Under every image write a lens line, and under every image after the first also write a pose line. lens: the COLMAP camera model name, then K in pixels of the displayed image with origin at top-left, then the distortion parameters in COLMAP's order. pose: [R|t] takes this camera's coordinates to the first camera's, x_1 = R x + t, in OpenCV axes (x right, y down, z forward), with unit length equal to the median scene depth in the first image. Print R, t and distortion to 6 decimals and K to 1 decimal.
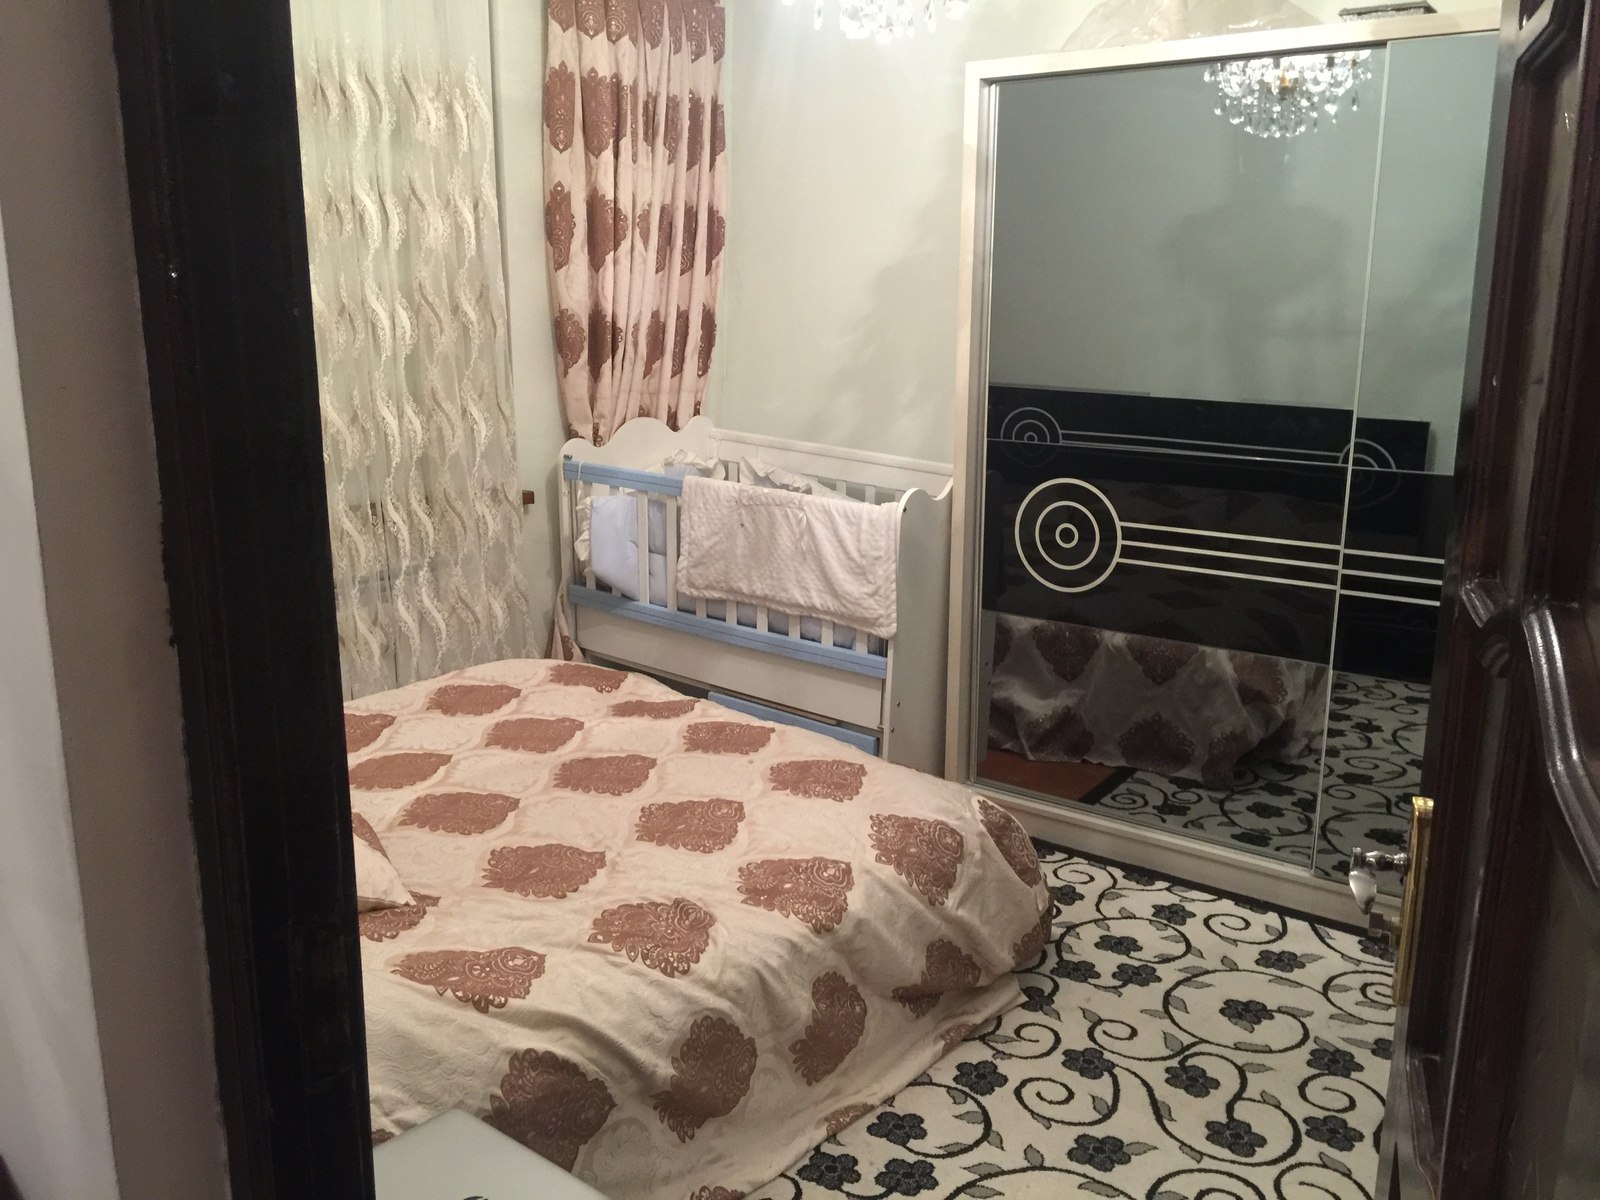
lens RADIAL K [[1399.5, 0, 800.0], [0, 1399.5, 600.0], [0, 0, 1]] dist [0.164005, -0.229769]
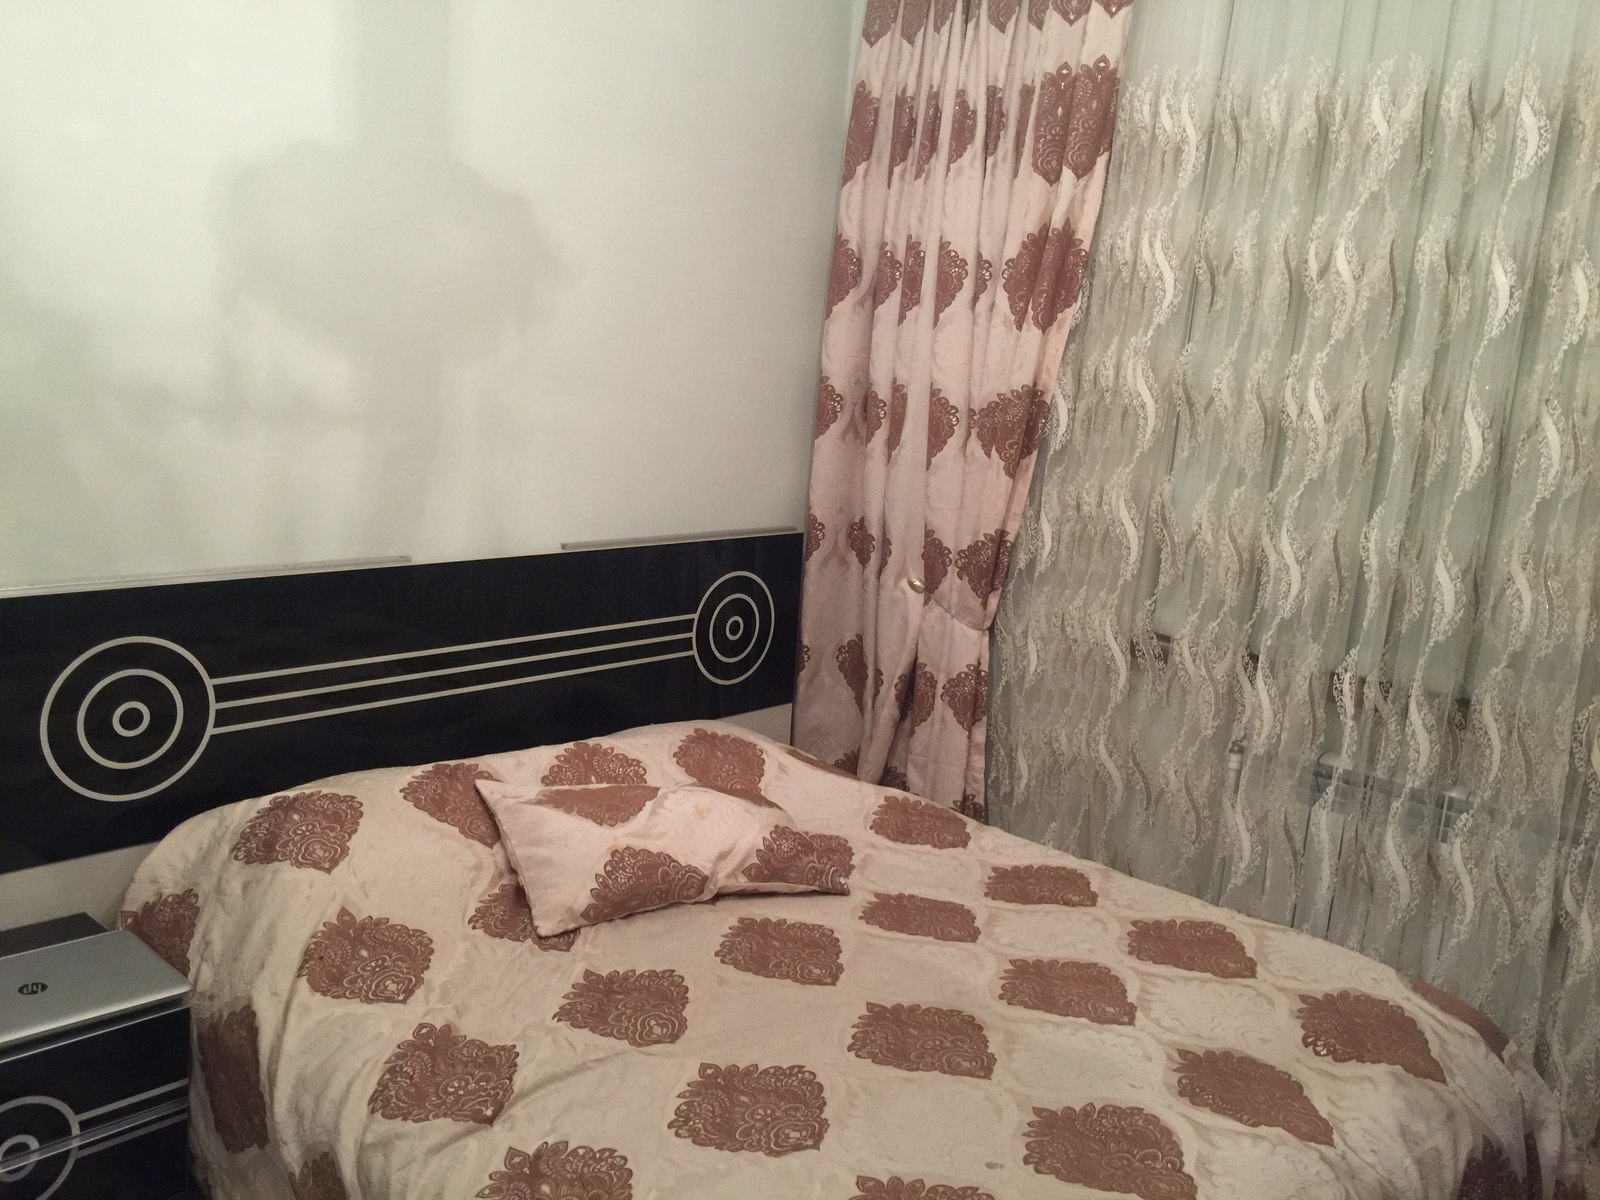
lens RADIAL K [[1316.5, 0, 800.0], [0, 1316.5, 600.0], [0, 0, 1]] dist [0.000044, -0.005974]
pose [[-0.066594, 0.169745, -0.983235, 0.899684], [-0.286305, 0.940733, 0.181798, -0.352262], [0.955821, 0.293612, -0.014048, 1.634331]]
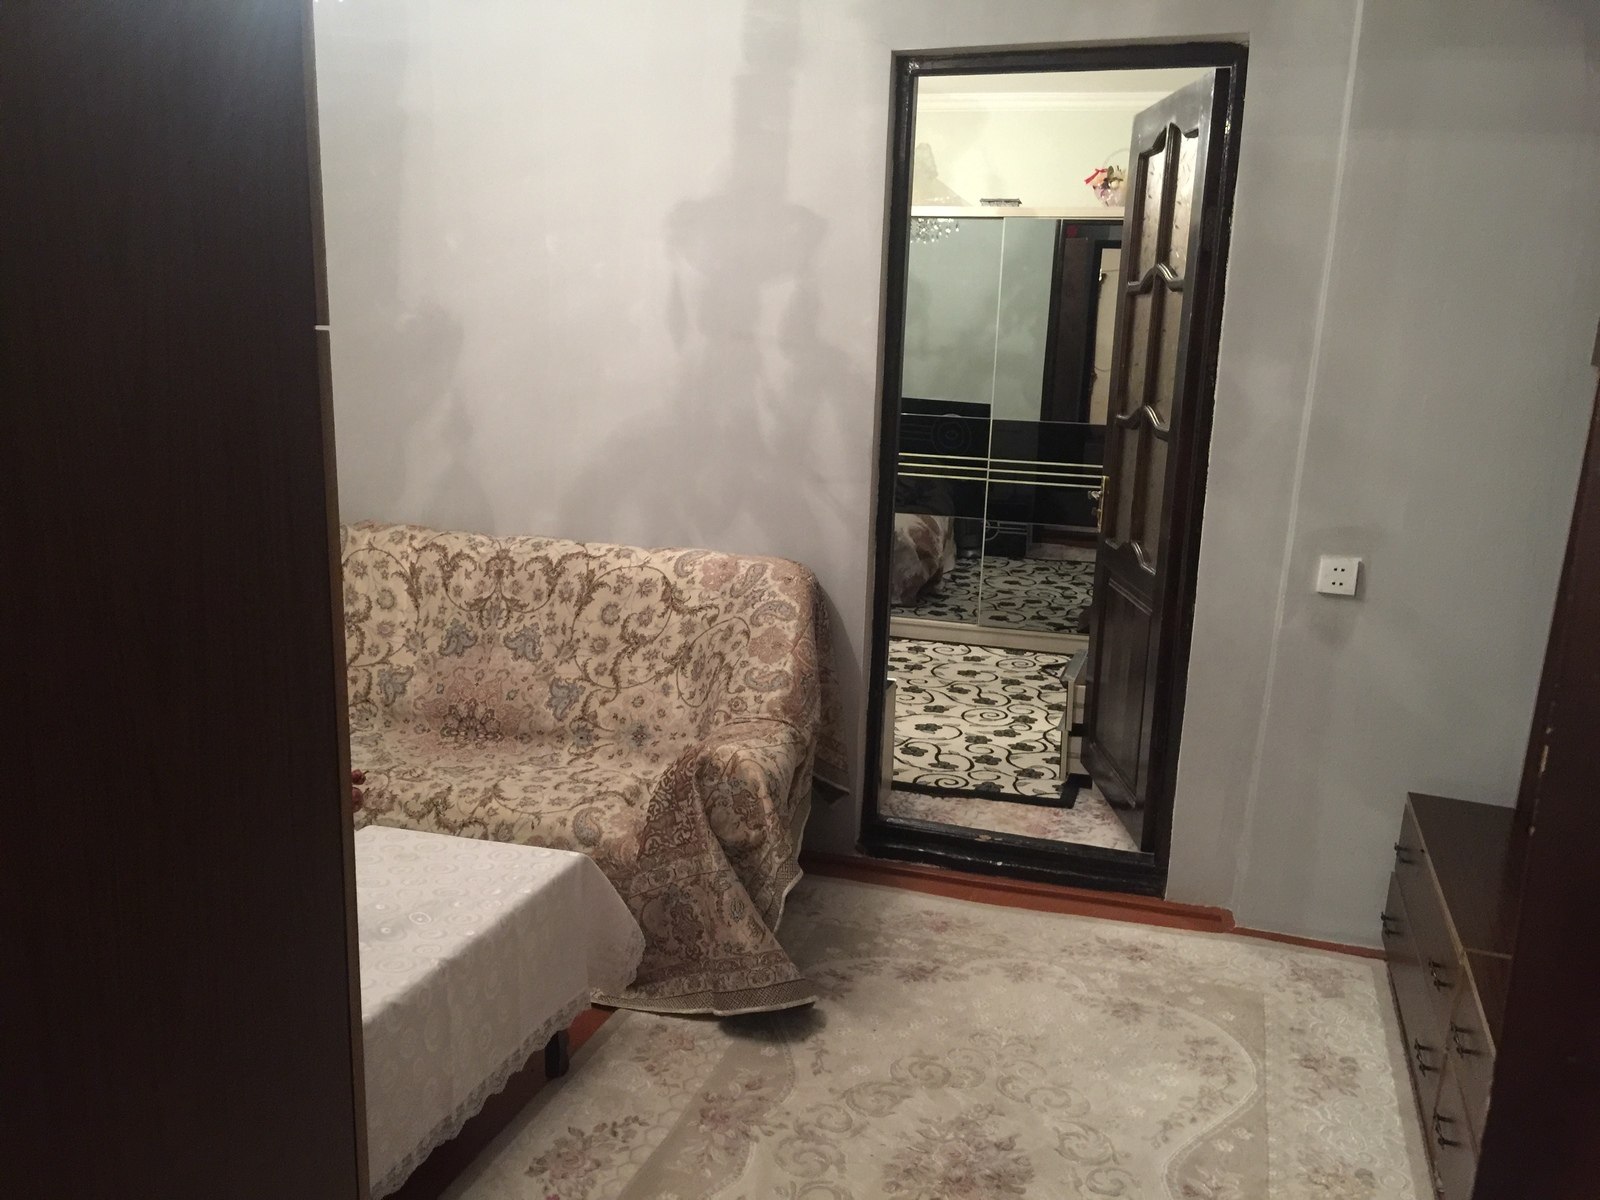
lens RADIAL K [[1316.5, 0, 800.0], [0, 1316.5, 600.0], [0, 0, 1]] dist [0.000044, -0.005974]
pose [[0.941135, -0.046743, 0.334784, -0.493505], [0.045408, 0.998899, 0.011817, 0.125483], [-0.334967, 0.004080, 0.942221, -0.652086]]
